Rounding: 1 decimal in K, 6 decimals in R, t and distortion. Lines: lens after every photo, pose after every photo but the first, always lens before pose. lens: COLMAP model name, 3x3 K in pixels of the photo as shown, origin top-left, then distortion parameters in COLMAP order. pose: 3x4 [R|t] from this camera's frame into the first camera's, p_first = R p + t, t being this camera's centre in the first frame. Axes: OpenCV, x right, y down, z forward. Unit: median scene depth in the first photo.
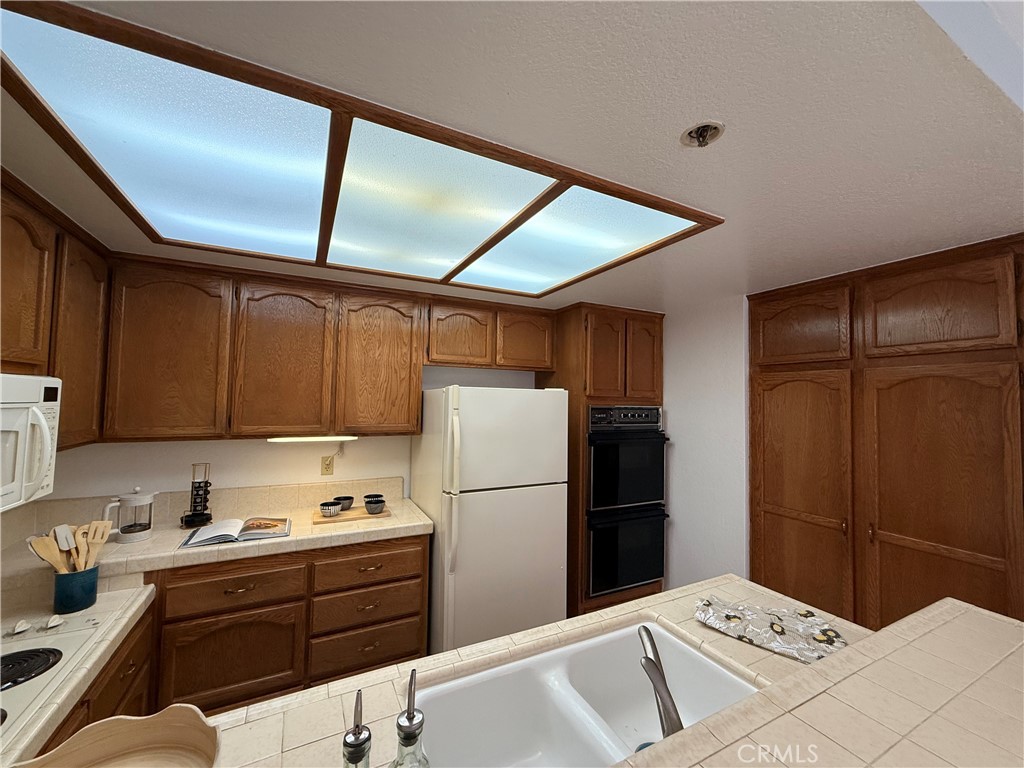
lens RADIAL K [[407.9, 0, 513.5], [0, 407.9, 384.3], [0, 0, 1]] dist [-0.000407, 0.000392]
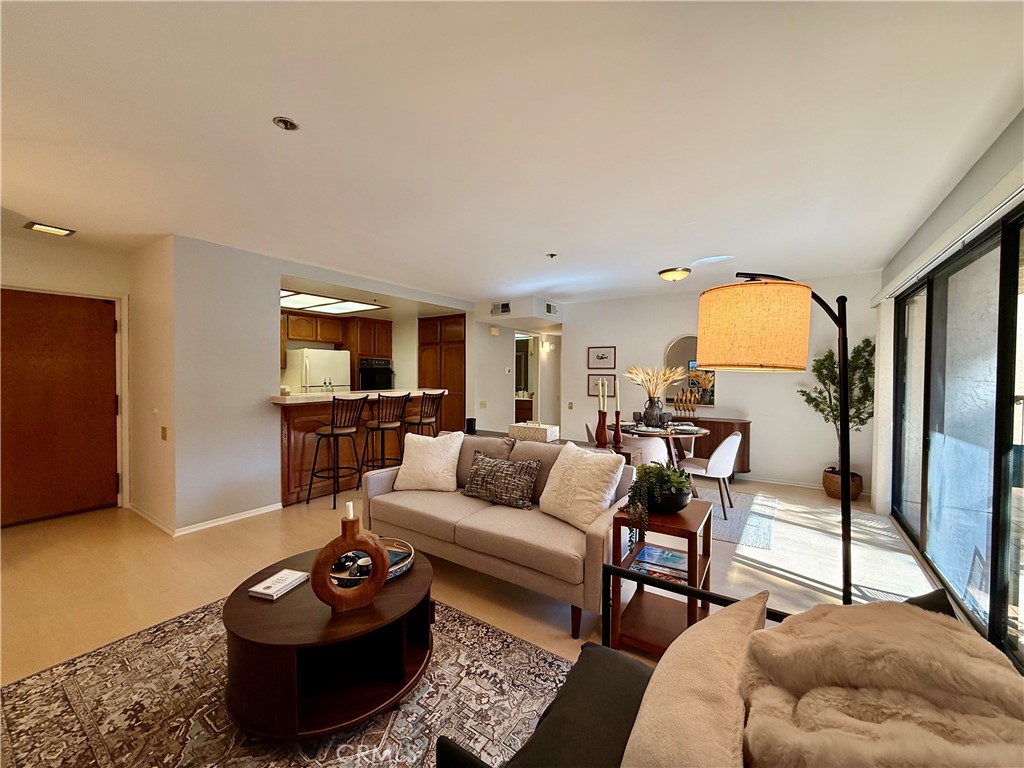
lens RADIAL K [[407.9, 0, 512.0], [0, 407.9, 387.3], [0, 0, 1]] dist [-0.000407, 0.000392]
pose [[0.878207, -0.028756, 0.477416, -0.228666], [-0.006740, 0.997348, 0.072472, 0.053441], [-0.478234, -0.066863, 0.875683, -1.978641]]
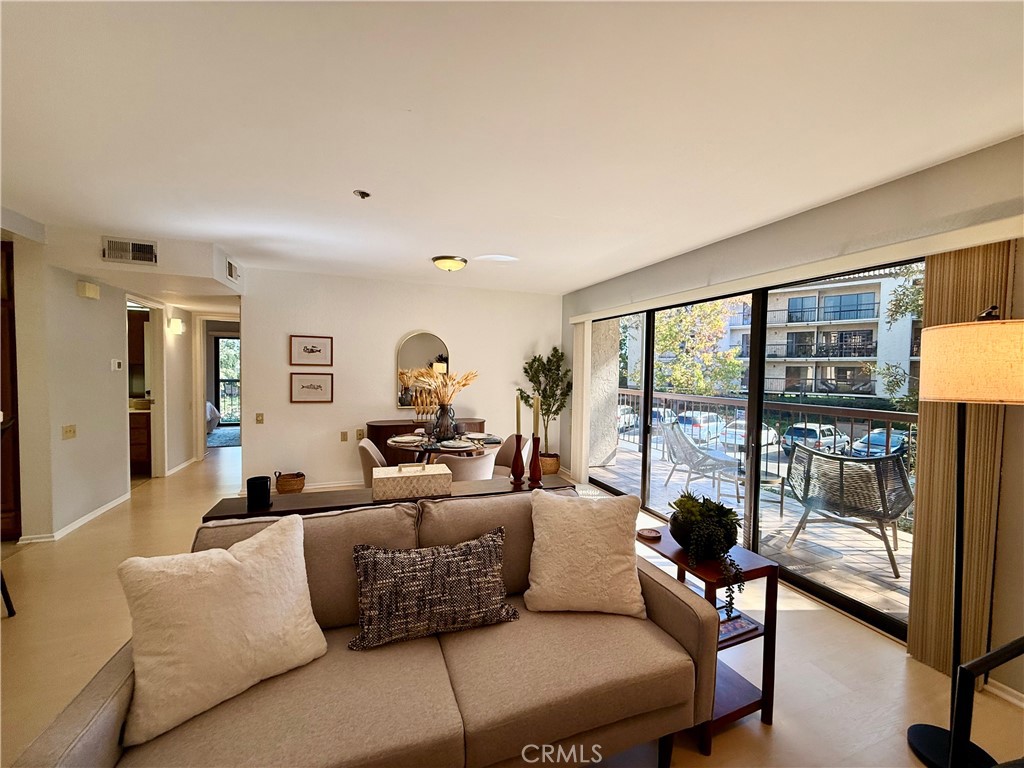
lens RADIAL K [[407.9, 0, 514.6], [0, 407.9, 383.7], [0, 0, 1]] dist [-0.000407, 0.000392]
pose [[0.106932, -0.052004, 0.992905, -0.313896], [-0.052786, 0.996926, 0.057899, 0.042688], [-0.992864, -0.058603, 0.103858, -1.108806]]
